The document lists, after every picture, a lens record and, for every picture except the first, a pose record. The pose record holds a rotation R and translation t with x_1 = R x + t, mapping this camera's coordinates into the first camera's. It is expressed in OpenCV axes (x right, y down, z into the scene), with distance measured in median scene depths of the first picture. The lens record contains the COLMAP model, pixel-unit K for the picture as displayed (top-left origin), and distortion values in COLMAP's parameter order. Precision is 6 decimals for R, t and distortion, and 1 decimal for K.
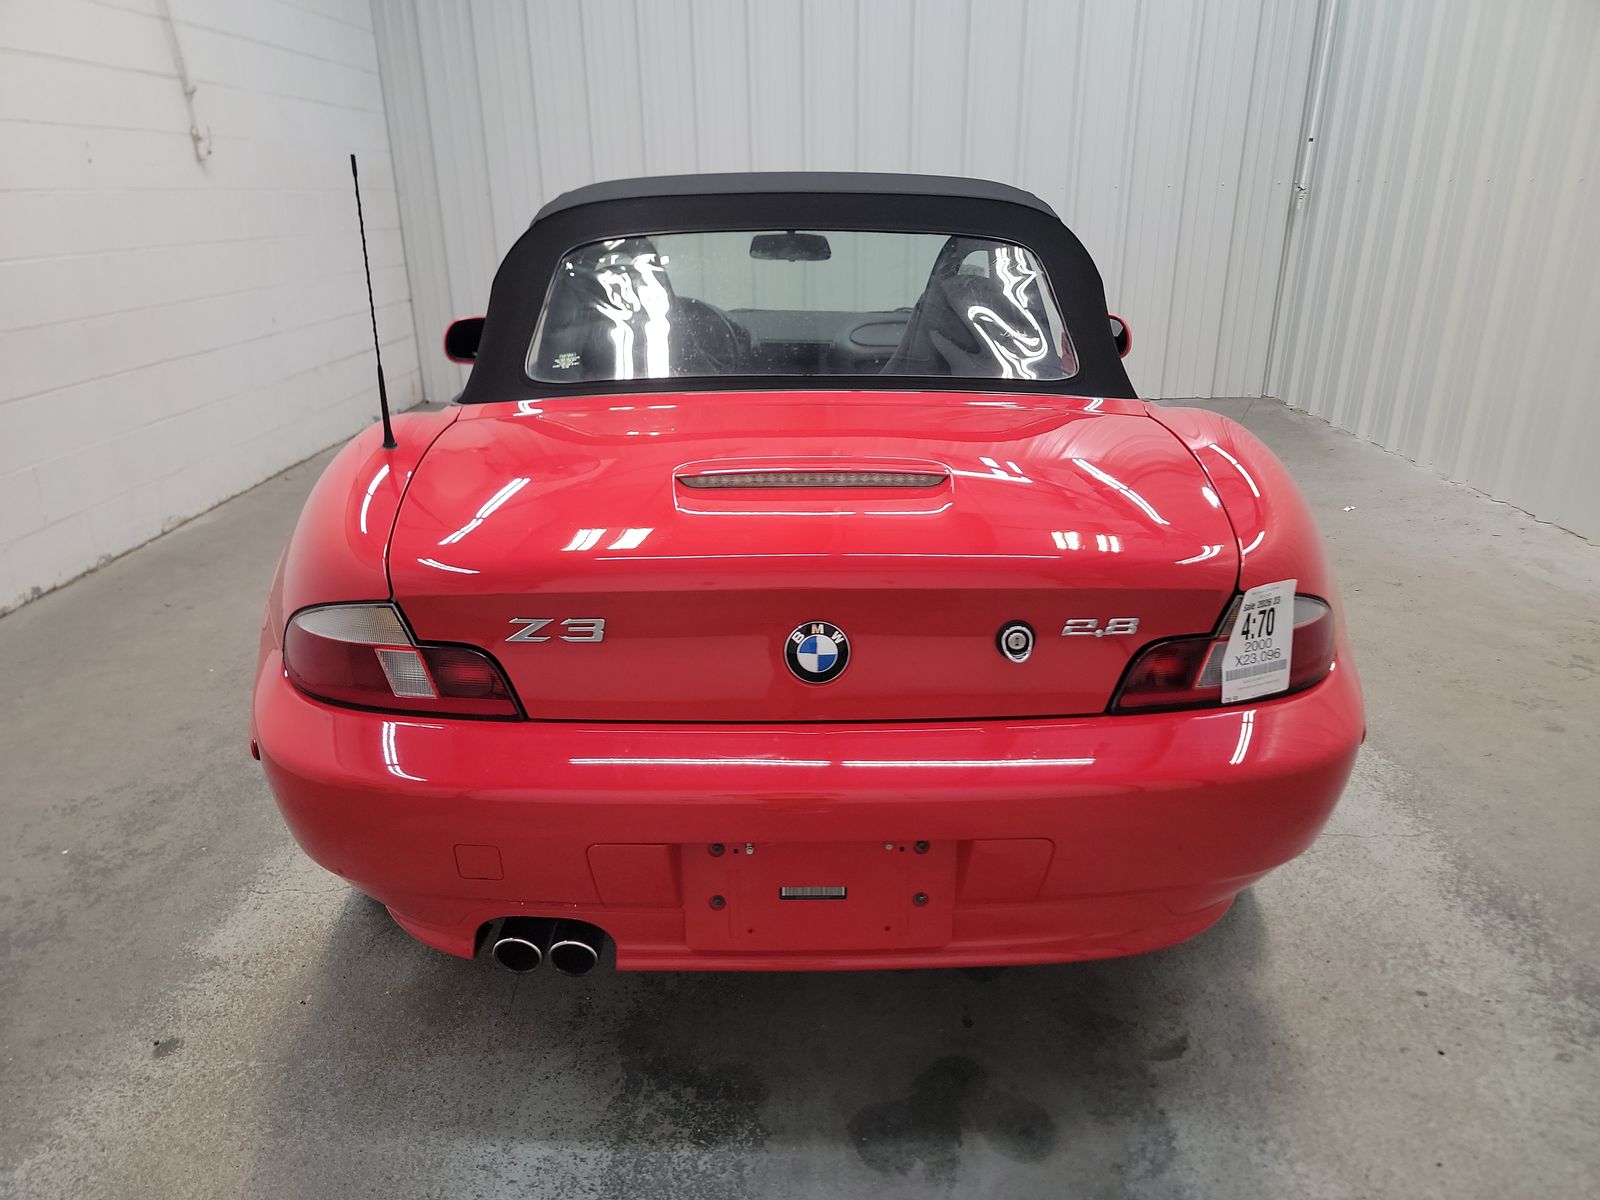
lens RADIAL K [[1116.0, 0, 791.7], [0, 1116.0, 594.7], [0, 0, 1]] dist [0.078087, -0.066988]
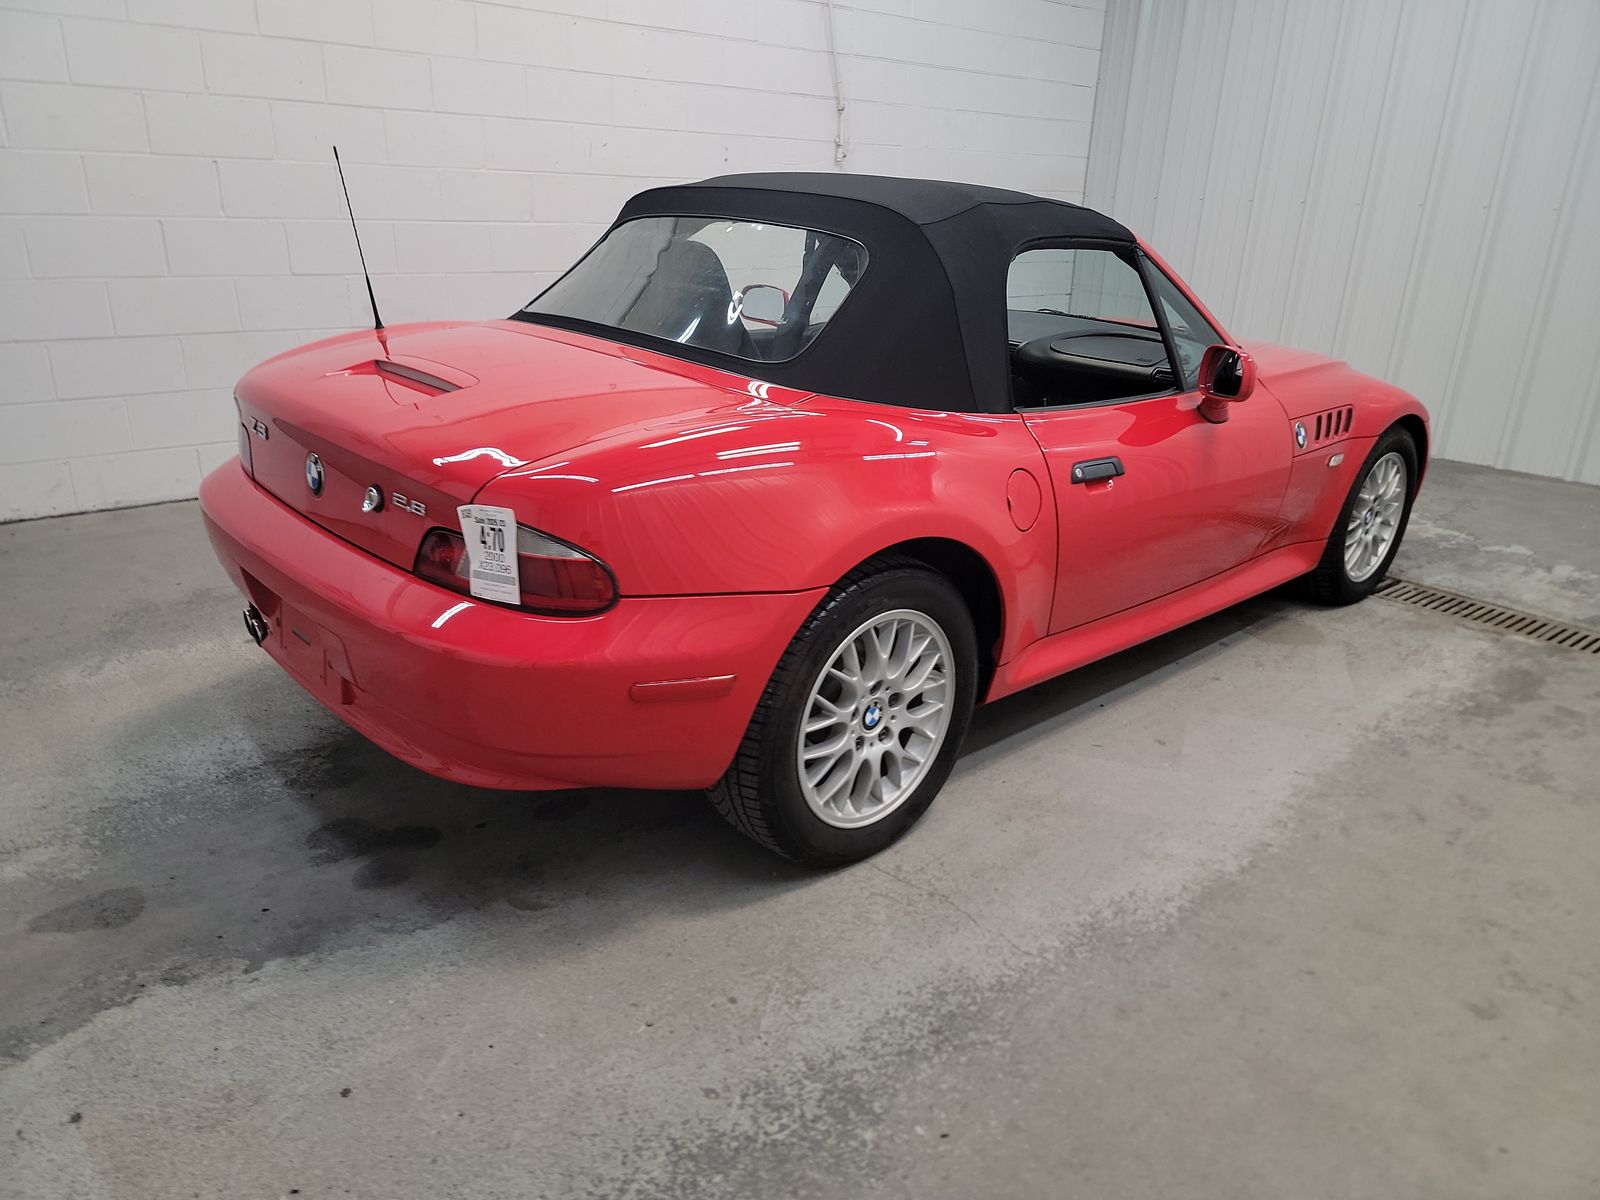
lens RADIAL K [[1116.0, 0, 791.7], [0, 1116.0, 594.7], [0, 0, 1]] dist [0.078087, -0.066988]
pose [[0.666576, 0.285309, -0.688677, 1.238118], [-0.289856, 0.950356, 0.113166, -0.123282], [0.686775, 0.124184, 0.716183, 0.300088]]
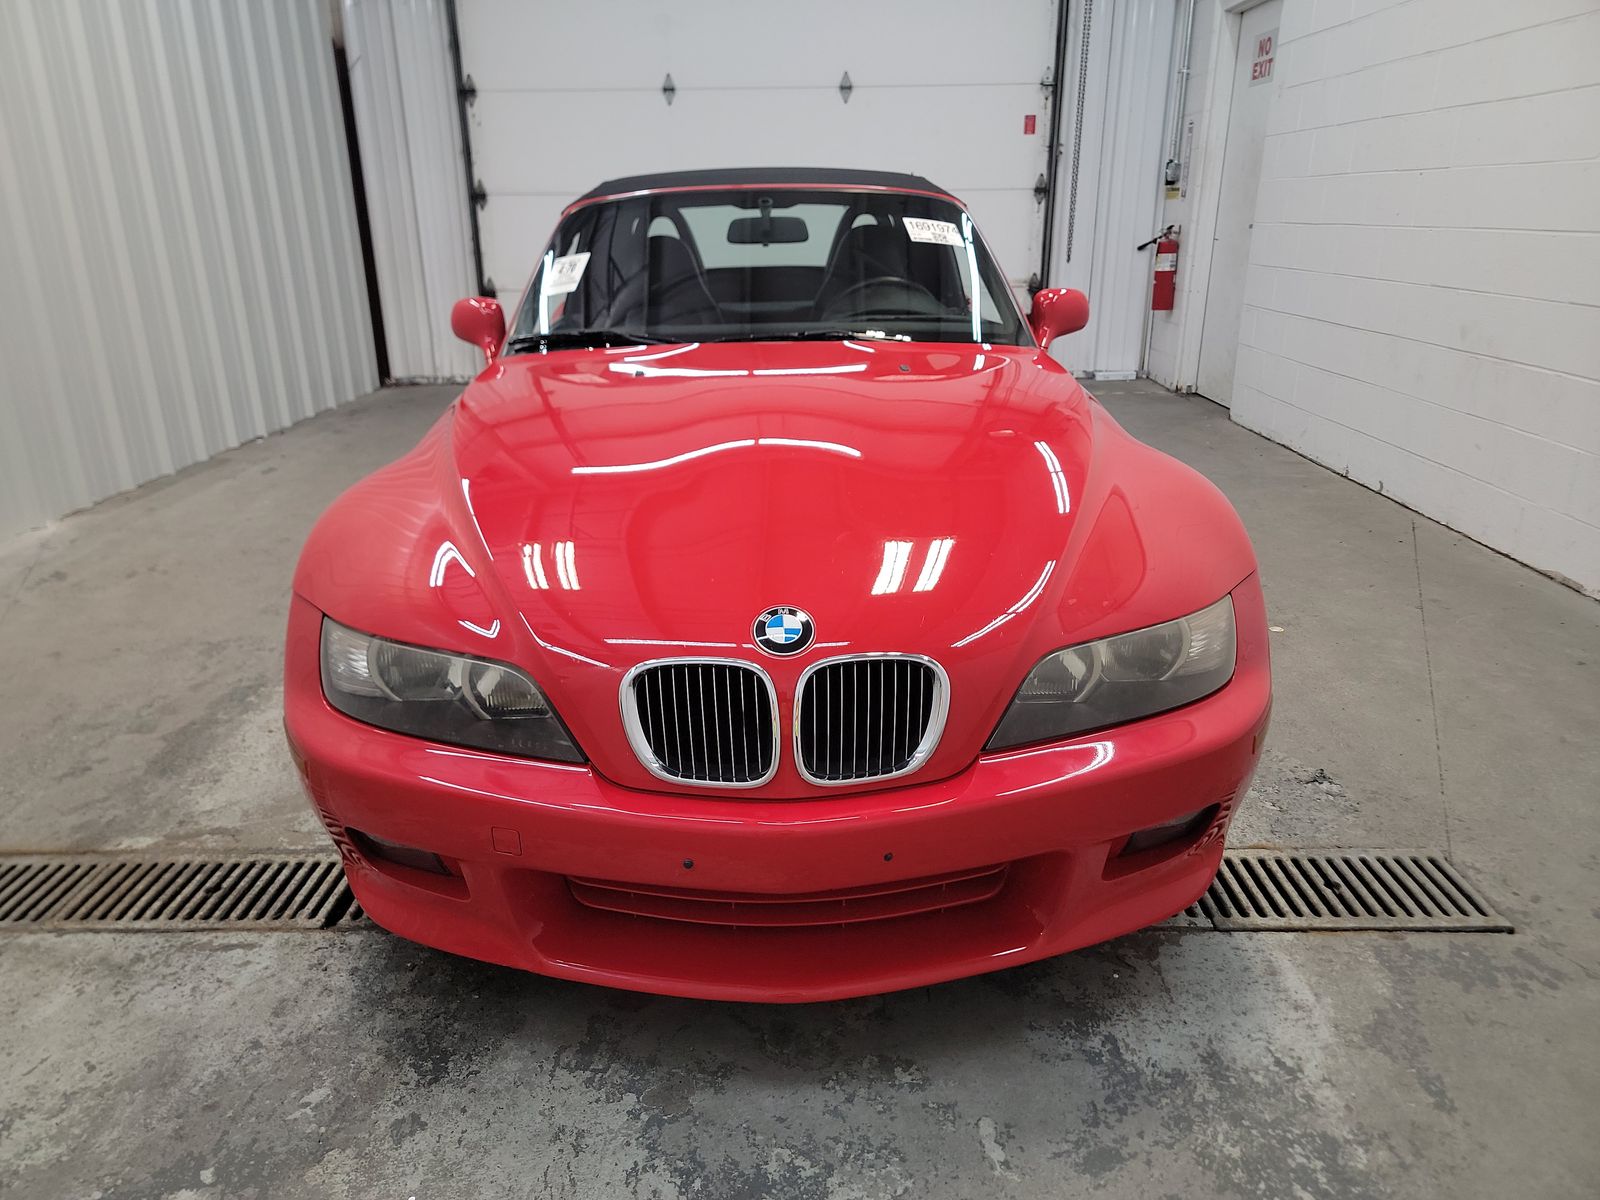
lens RADIAL K [[1110.3, 0, 793.4], [0, 1110.3, 621.2], [0, 0, 1]] dist [0.093929, -0.090170]
pose [[-0.999790, 0.020299, -0.002697, -0.012934], [0.013776, 0.764191, 0.644843, -1.207590], [0.015151, 0.644671, -0.764310, 3.487450]]
